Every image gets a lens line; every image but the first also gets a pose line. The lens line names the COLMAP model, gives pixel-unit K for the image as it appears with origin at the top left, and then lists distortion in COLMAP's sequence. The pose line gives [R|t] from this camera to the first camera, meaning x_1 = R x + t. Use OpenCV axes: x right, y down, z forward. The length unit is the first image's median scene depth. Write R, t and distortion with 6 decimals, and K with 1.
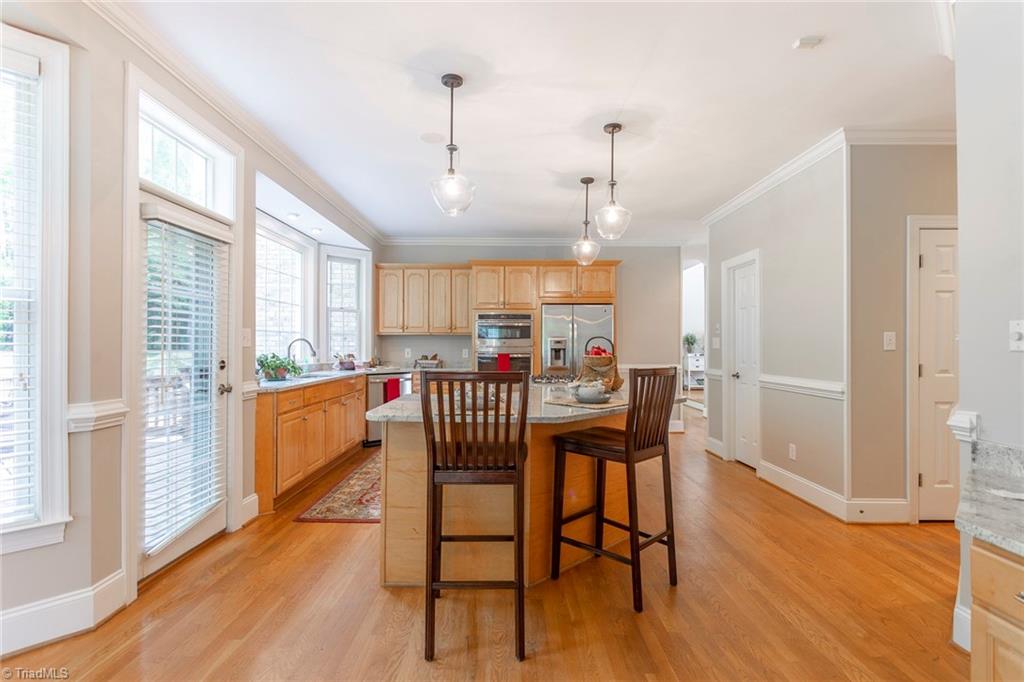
lens RADIAL K [[482.1, 0, 504.3], [0, 482.1, 343.6], [0, 0, 1]] dist [0.003383, 0.000516]
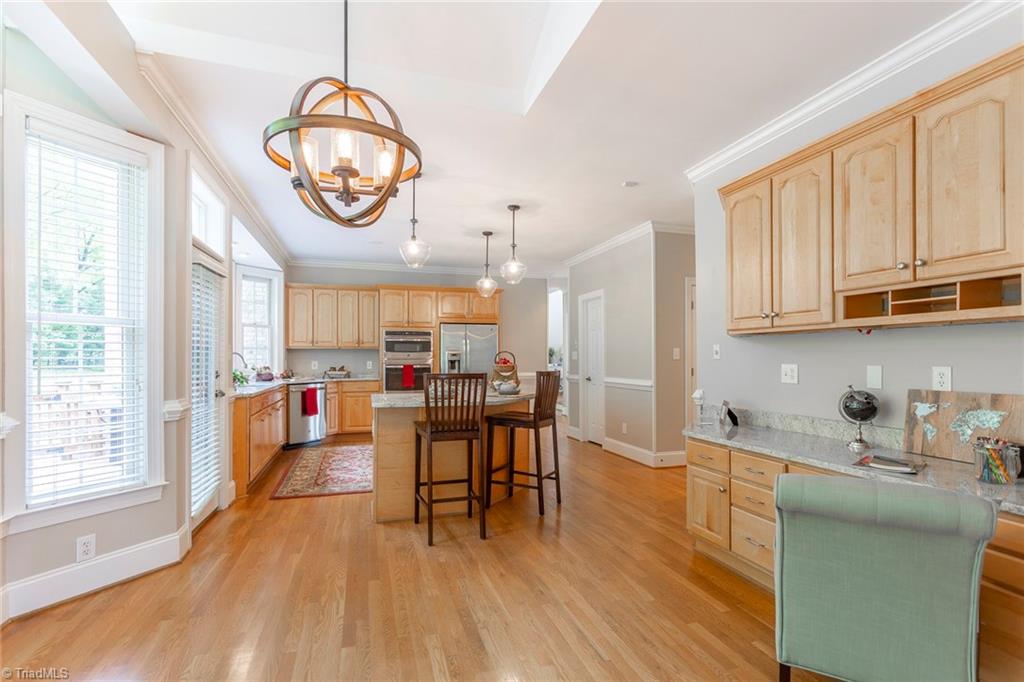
lens RADIAL K [[484.9, 0, 513.6], [0, 484.9, 354.9], [0, 0, 1]] dist [0.000167, 0.000203]
pose [[0.952859, -0.002639, 0.303401, -0.209074], [0.003202, 0.999994, -0.001359, -0.001997], [-0.303395, 0.002267, 0.952862, -0.370450]]
